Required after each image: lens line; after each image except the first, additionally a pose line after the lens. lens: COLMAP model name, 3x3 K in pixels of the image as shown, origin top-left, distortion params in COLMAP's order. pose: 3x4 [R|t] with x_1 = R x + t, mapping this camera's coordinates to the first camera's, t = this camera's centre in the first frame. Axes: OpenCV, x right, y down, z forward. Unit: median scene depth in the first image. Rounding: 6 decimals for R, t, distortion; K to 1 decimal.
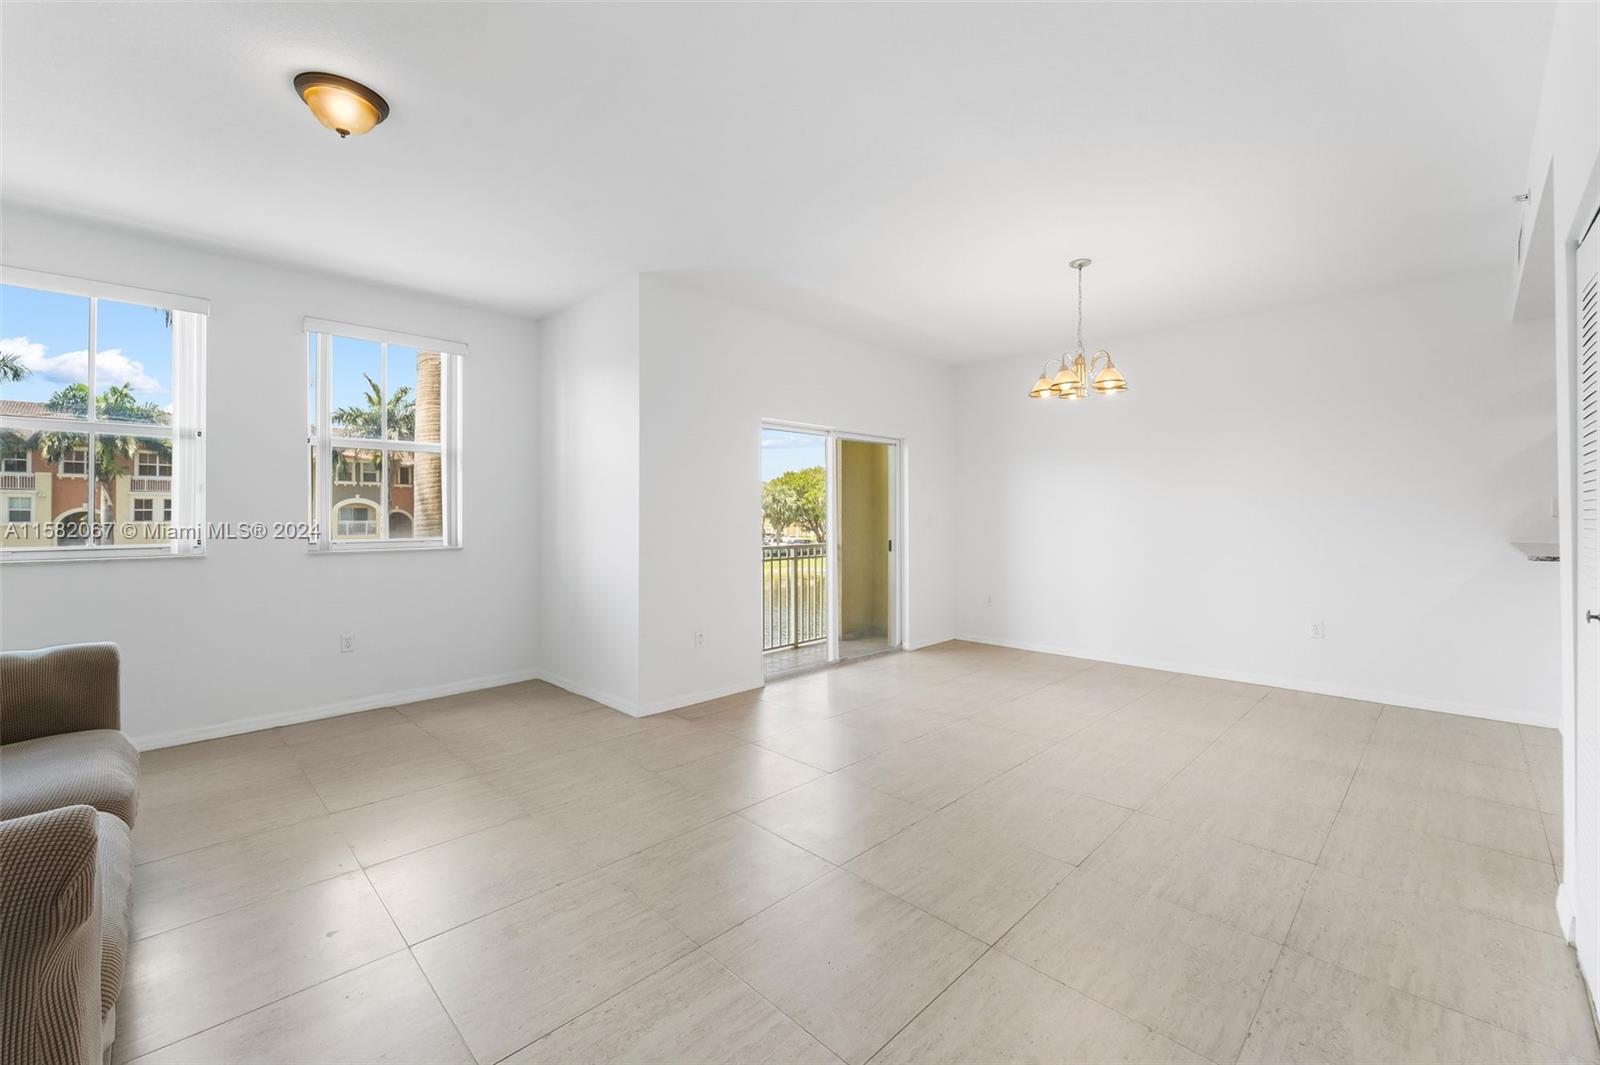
lens RADIAL K [[652.0, 0, 802.9], [0, 652.0, 509.6], [0, 0, 1]] dist [0.001462, 0.000041]
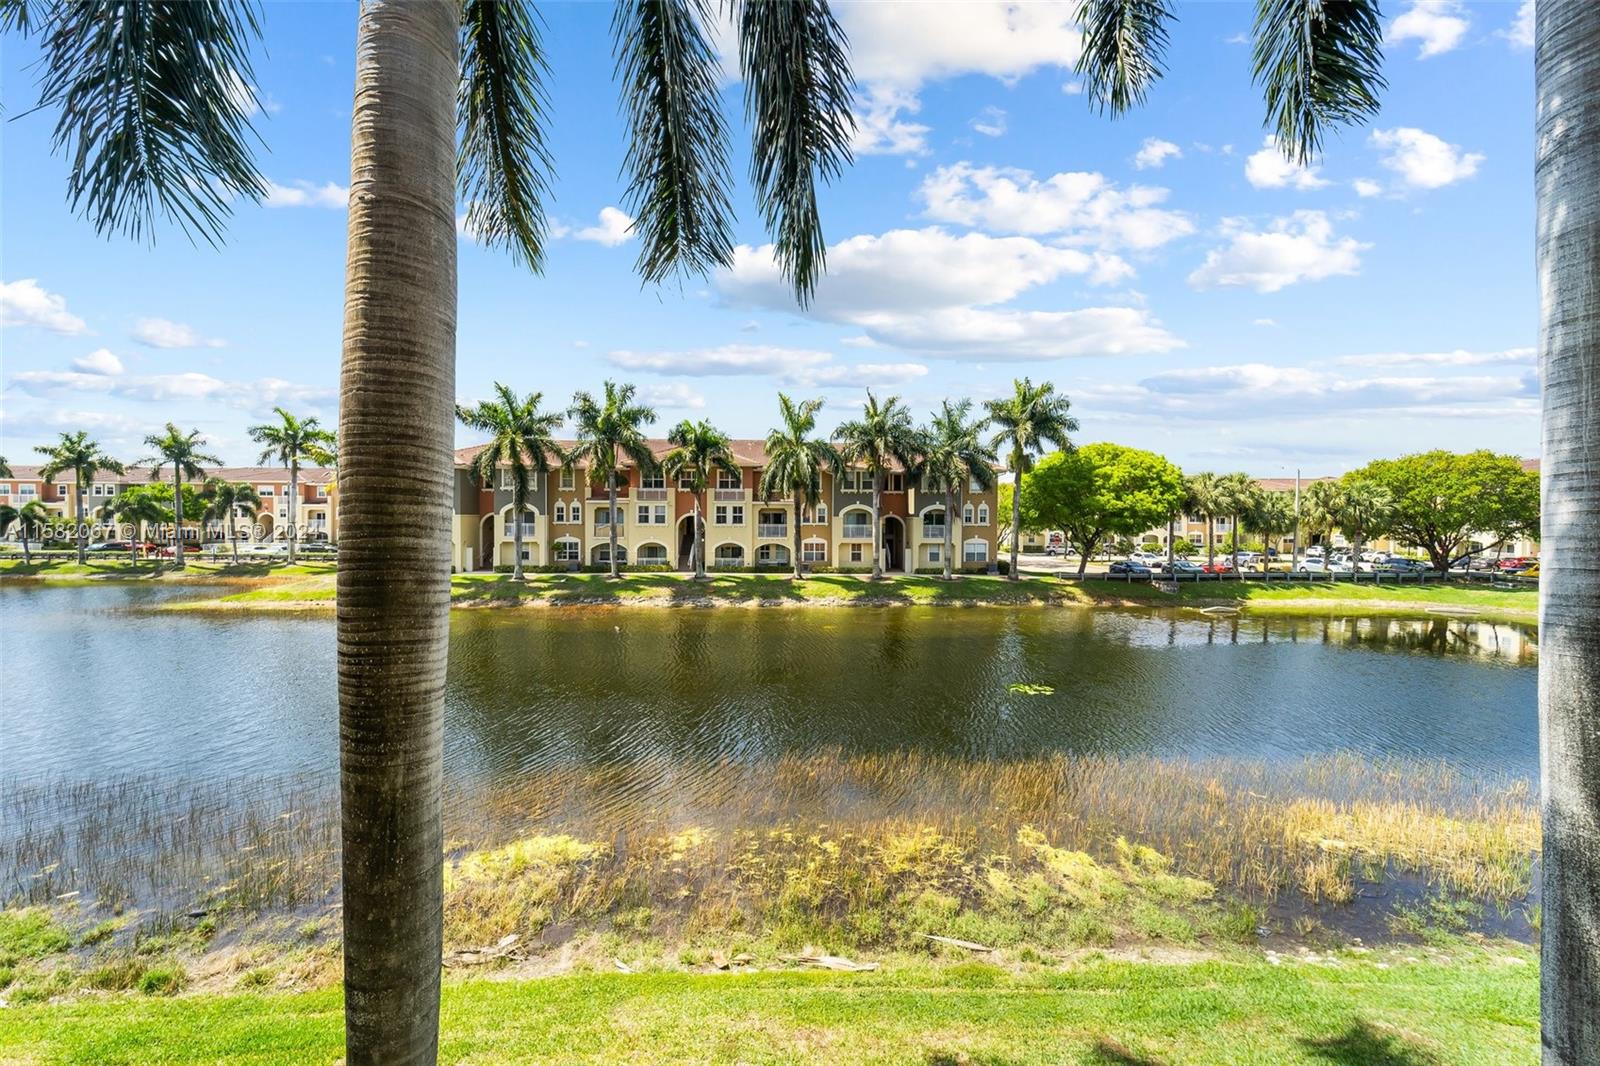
lens RADIAL K [[648.6, 0, 803.8], [0, 648.6, 527.6], [0, 0, 1]] dist [-0.001201, -0.000360]
pose [[0.735605, 0.014907, -0.677247, -0.005621], [-0.000665, 0.999773, 0.021284, -0.001504], [0.677410, -0.015207, 0.735448, 0.153739]]
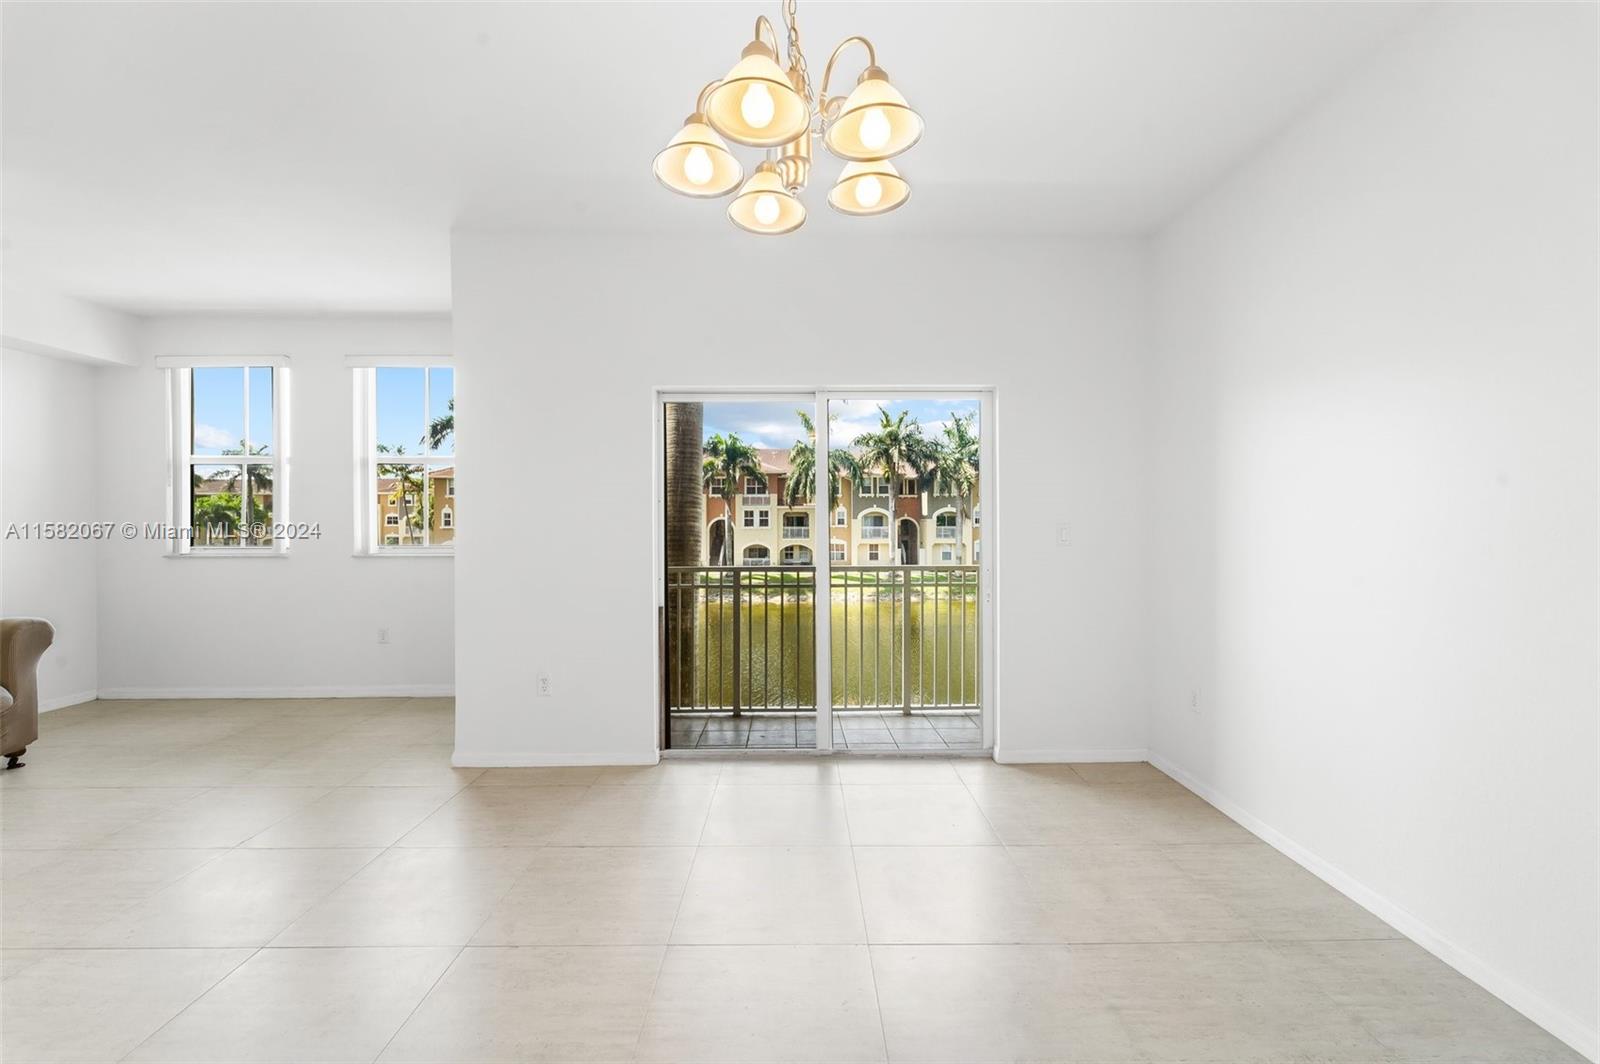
lens RADIAL K [[648.6, 0, 803.8], [0, 648.6, 526.6], [0, 0, 1]] dist [-0.001201, -0.000360]
pose [[0.716969, 0.003700, -0.697095, 0.061875], [0.007842, 0.999880, 0.013372, 0.000413], [0.697061, -0.015054, 0.716854, 0.069238]]
